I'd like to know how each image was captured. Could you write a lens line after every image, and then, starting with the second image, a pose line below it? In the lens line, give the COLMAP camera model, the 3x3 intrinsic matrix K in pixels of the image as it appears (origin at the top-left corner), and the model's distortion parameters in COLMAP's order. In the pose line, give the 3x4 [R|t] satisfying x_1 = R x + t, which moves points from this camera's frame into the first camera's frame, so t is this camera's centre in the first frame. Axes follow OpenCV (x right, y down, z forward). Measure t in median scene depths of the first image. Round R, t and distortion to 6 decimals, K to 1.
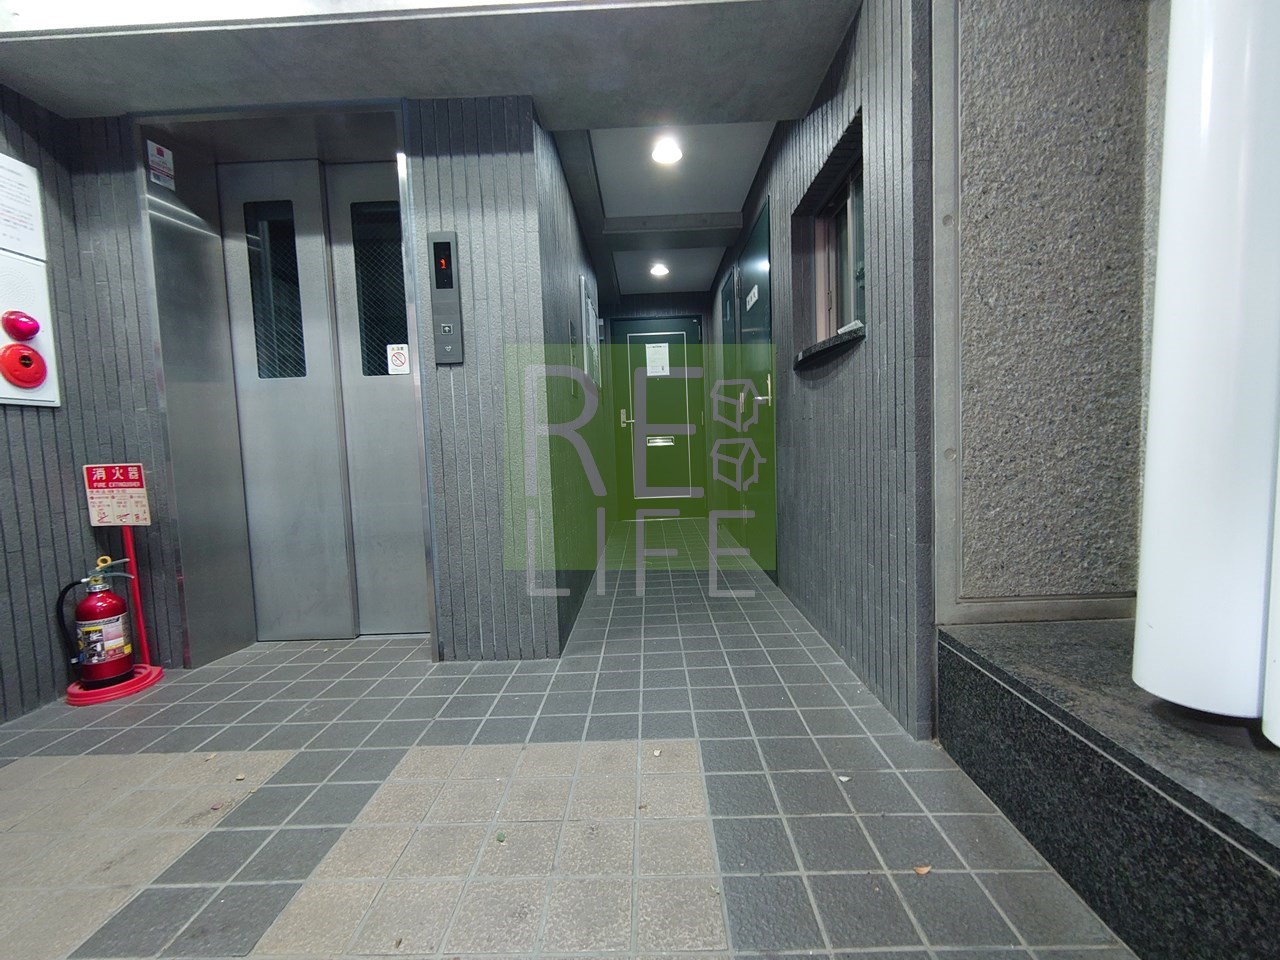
lens RADIAL K [[550.9, 0, 639.3], [0, 550.9, 479.7], [0, 0, 1]] dist [0.005070, -0.001627]
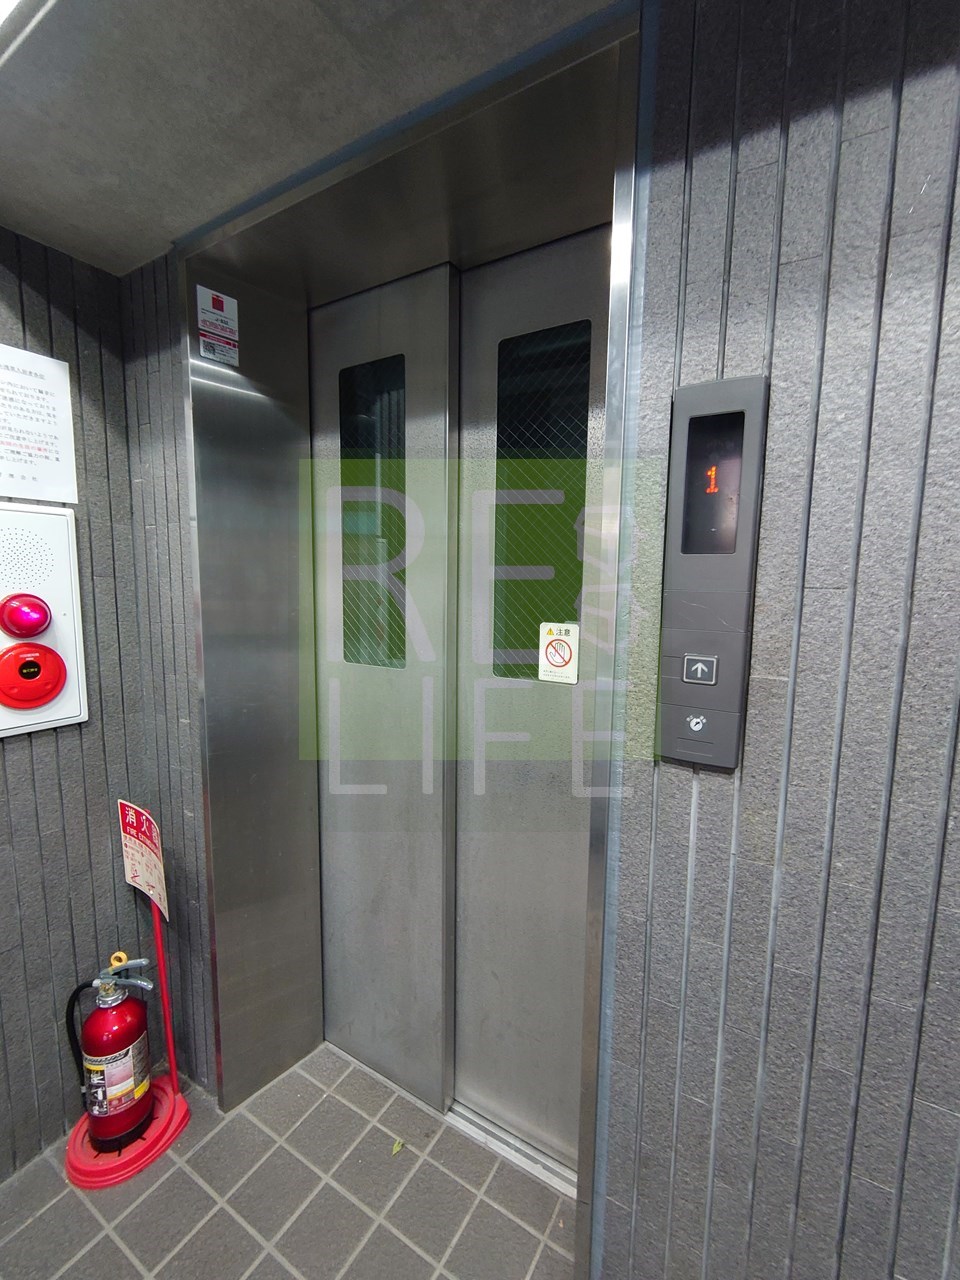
lens RADIAL K [[550.9, 0, 480.4], [0, 550.9, 641.1], [0, 0, 1]] dist [0.005070, -0.001627]
pose [[0.863267, 0.106092, -0.493472, -0.299763], [-0.080179, 0.994070, 0.073453, -0.305581], [0.498339, -0.023843, 0.866654, 0.632779]]
